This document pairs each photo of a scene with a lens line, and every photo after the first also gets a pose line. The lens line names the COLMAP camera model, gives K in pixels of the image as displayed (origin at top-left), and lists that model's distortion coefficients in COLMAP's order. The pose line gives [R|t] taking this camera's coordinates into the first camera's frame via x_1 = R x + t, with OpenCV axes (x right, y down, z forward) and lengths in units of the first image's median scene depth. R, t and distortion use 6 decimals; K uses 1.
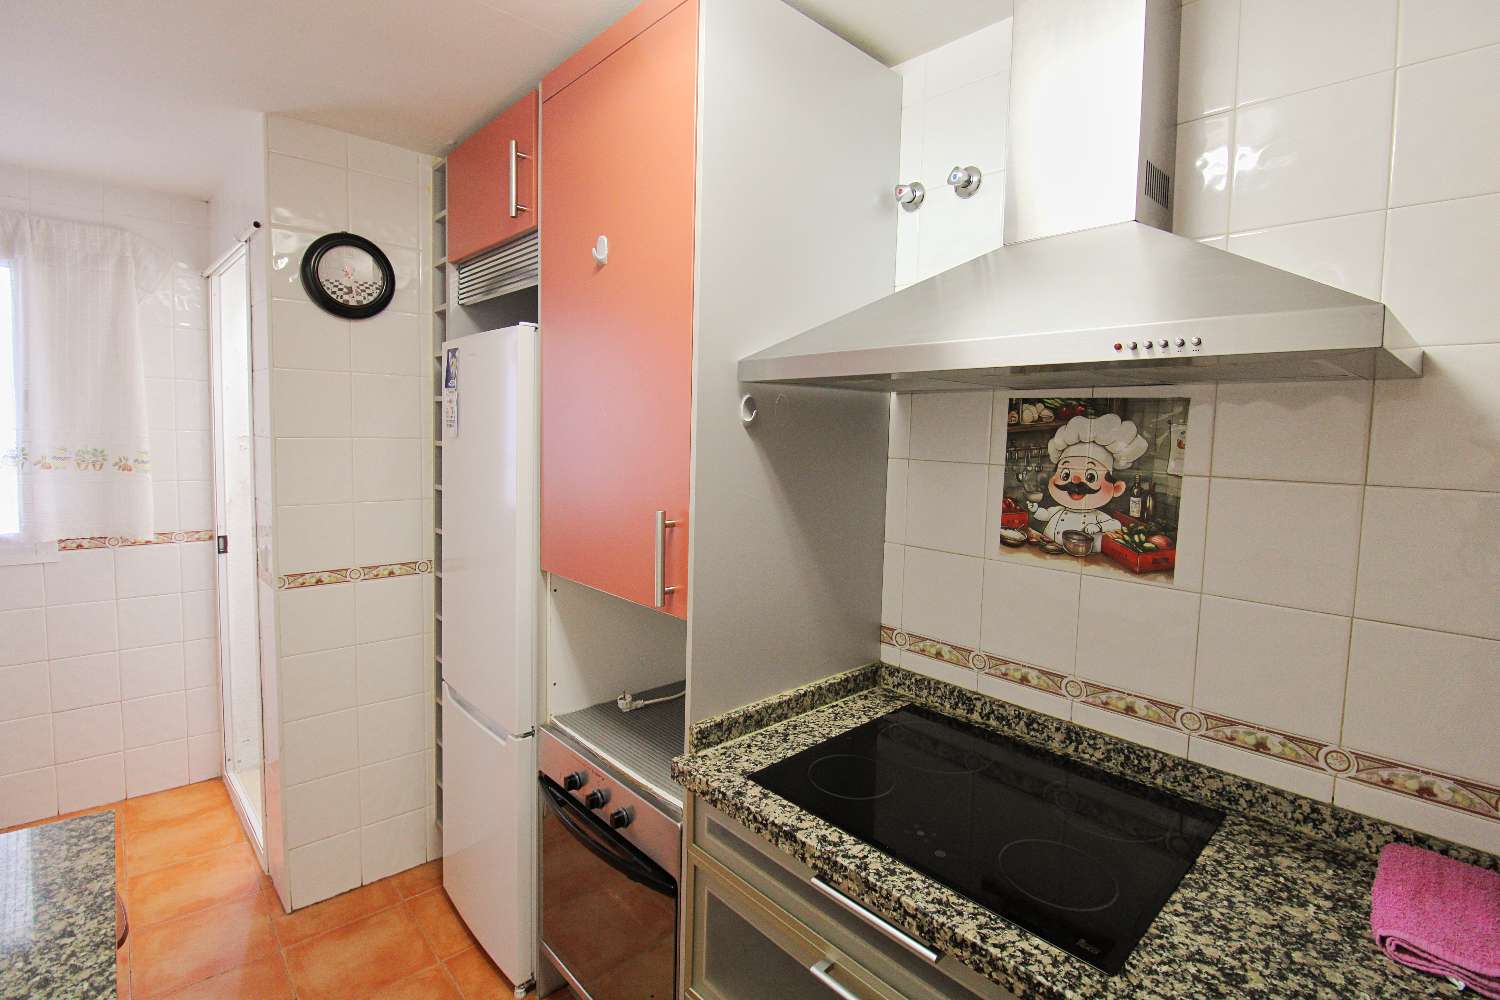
lens RADIAL K [[704.4, 0, 745.3], [0, 704.4, 479.4], [0, 0, 1]] dist [-0.027025, -0.000688]
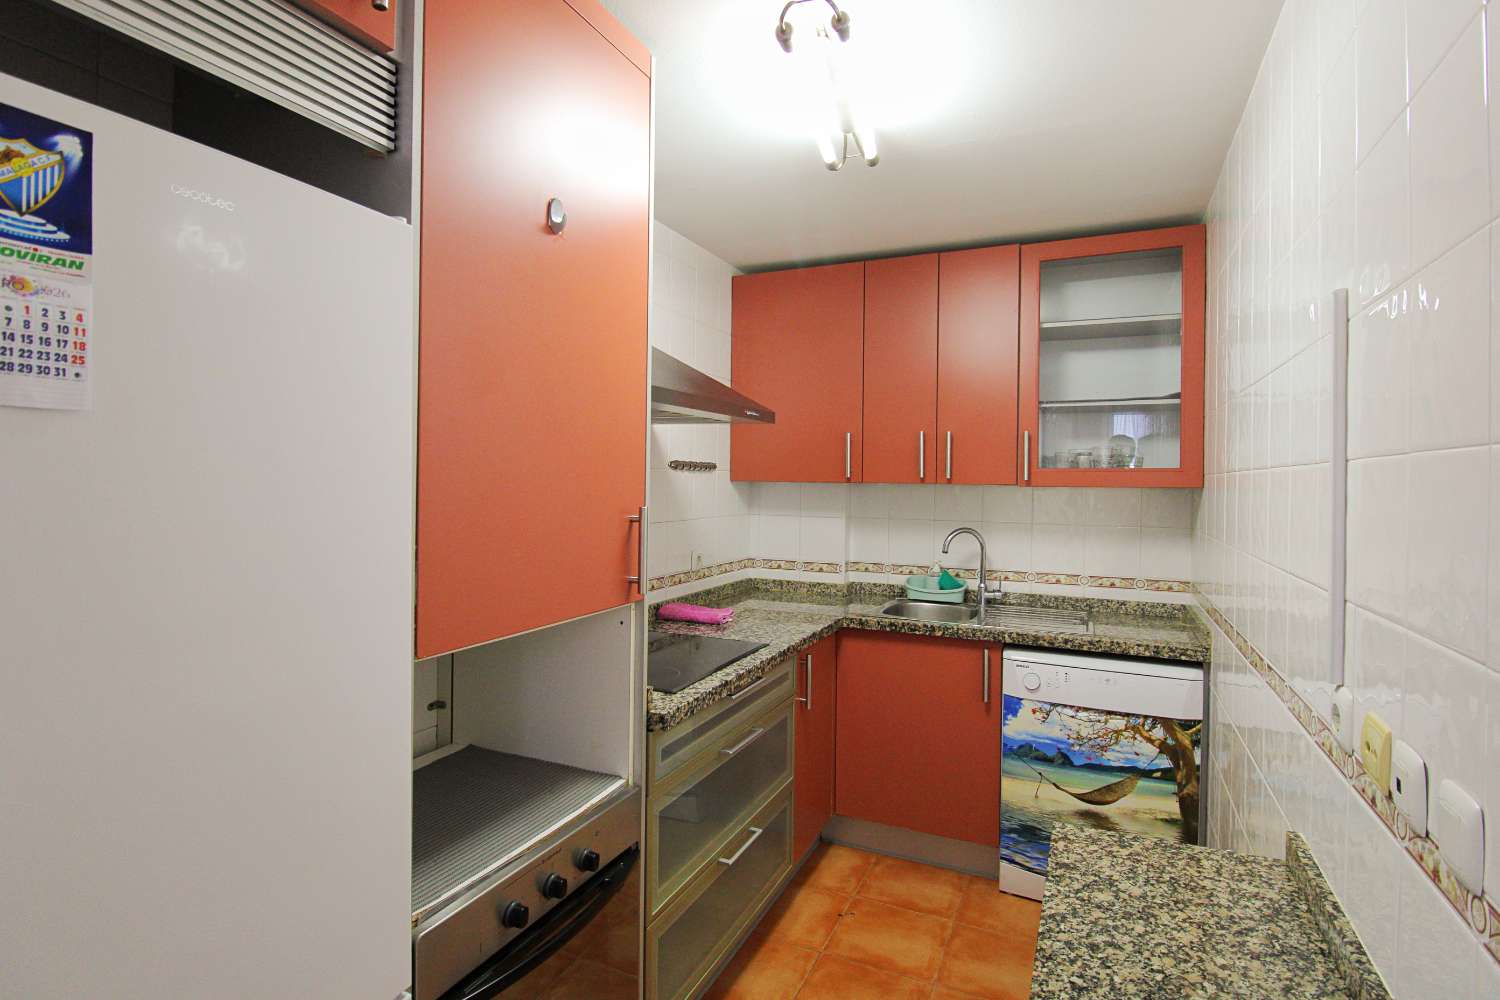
lens RADIAL K [[751.3, 0, 761.9], [0, 751.3, 481.8], [0, 0, 1]] dist [-0.033609, -0.000756]
pose [[-0.405996, -0.031537, 0.913330, -1.414561], [0.049921, 0.997147, 0.056622, -0.060013], [-0.912510, 0.068583, -0.403264, 1.435263]]
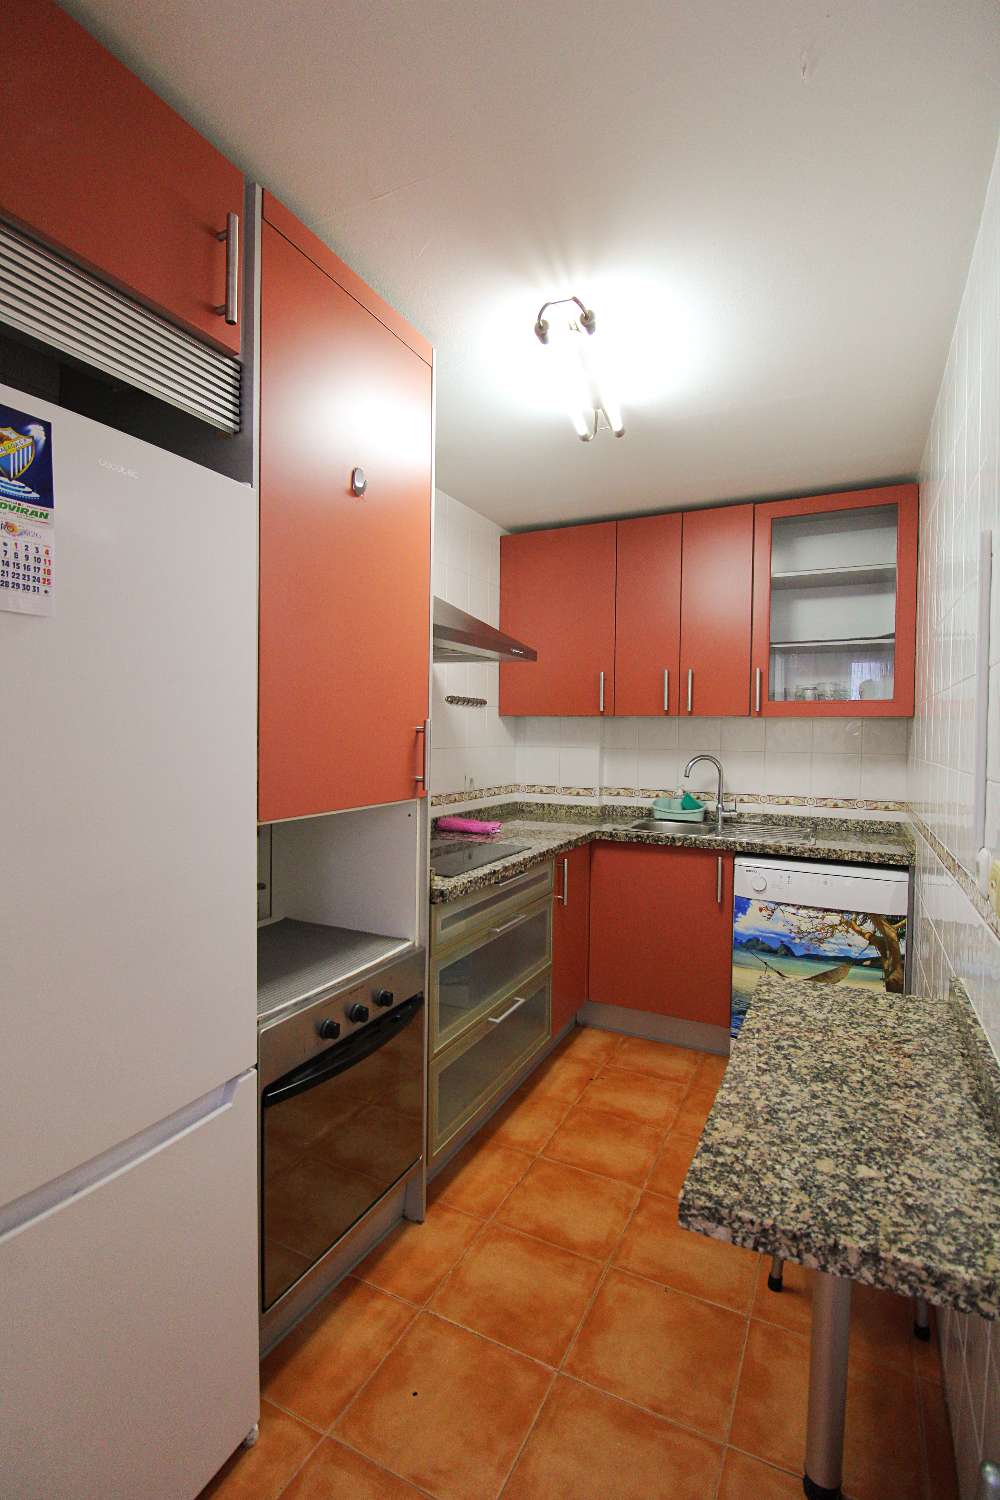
lens RADIAL K [[704.4, 0, 500.0], [0, 704.4, 750.0], [0, 0, 1]] dist [-0.027025, -0.000688]
pose [[-0.367642, -0.051067, 0.928564, -1.602900], [0.051675, 0.995827, 0.075226, 0.007334], [-0.928531, 0.075639, -0.363469, 1.509140]]
